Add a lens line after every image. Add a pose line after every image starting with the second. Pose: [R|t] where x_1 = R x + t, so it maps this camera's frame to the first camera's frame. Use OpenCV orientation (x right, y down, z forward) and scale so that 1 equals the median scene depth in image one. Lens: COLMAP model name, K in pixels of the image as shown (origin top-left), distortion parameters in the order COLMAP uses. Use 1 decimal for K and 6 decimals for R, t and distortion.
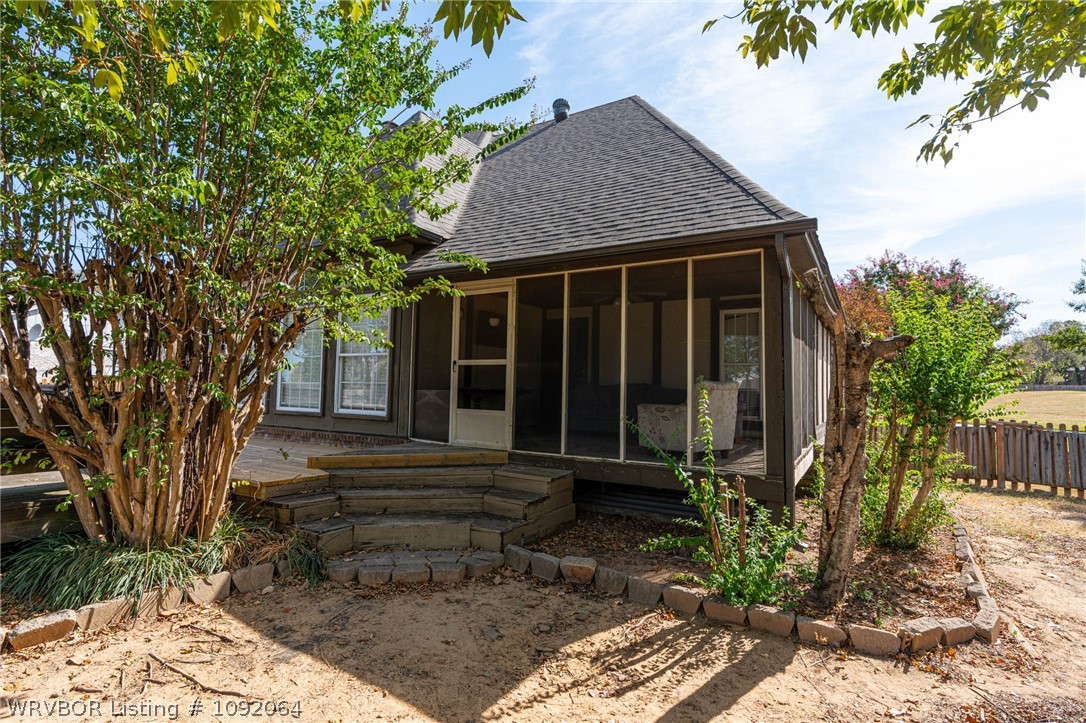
lens RADIAL K [[536.4, 0, 542.7], [0, 536.4, 368.4], [0, 0, 1]] dist [0.000083, 0.000153]
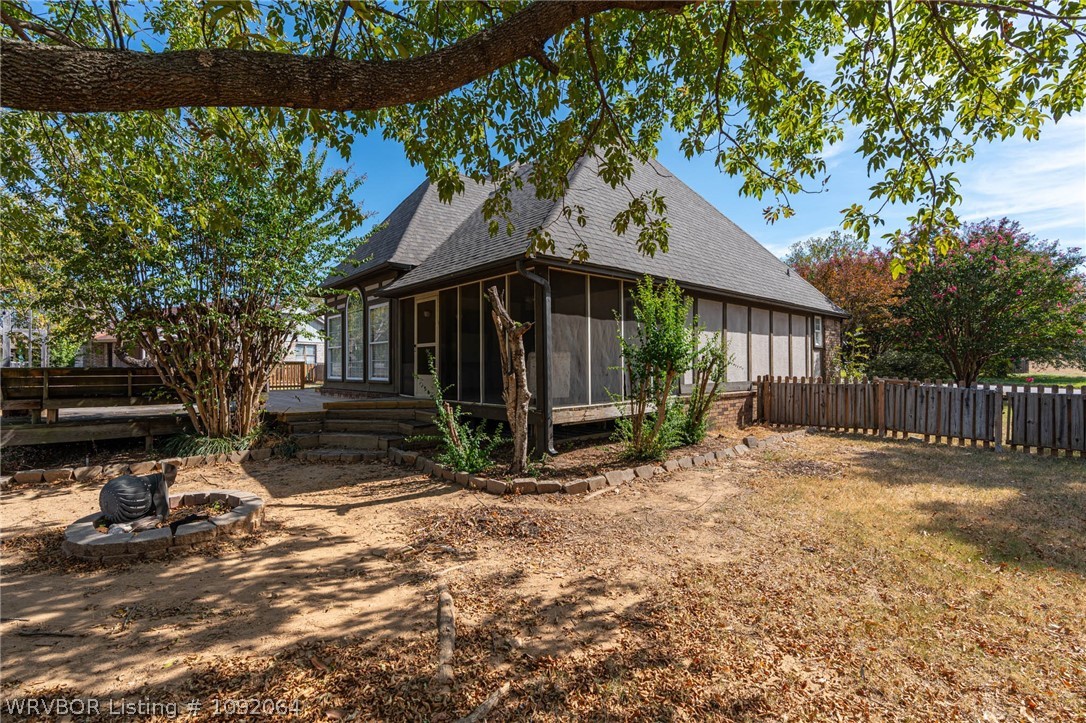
lens RADIAL K [[495.6, 0, 543.0], [0, 495.6, 361.5], [0, 0, 1]] dist [-0.002390, 0.000081]
pose [[0.958568, -0.025622, -0.283709, 1.063792], [0.035215, 0.998966, 0.028764, 0.012789], [0.282678, -0.037563, 0.958479, -0.521164]]
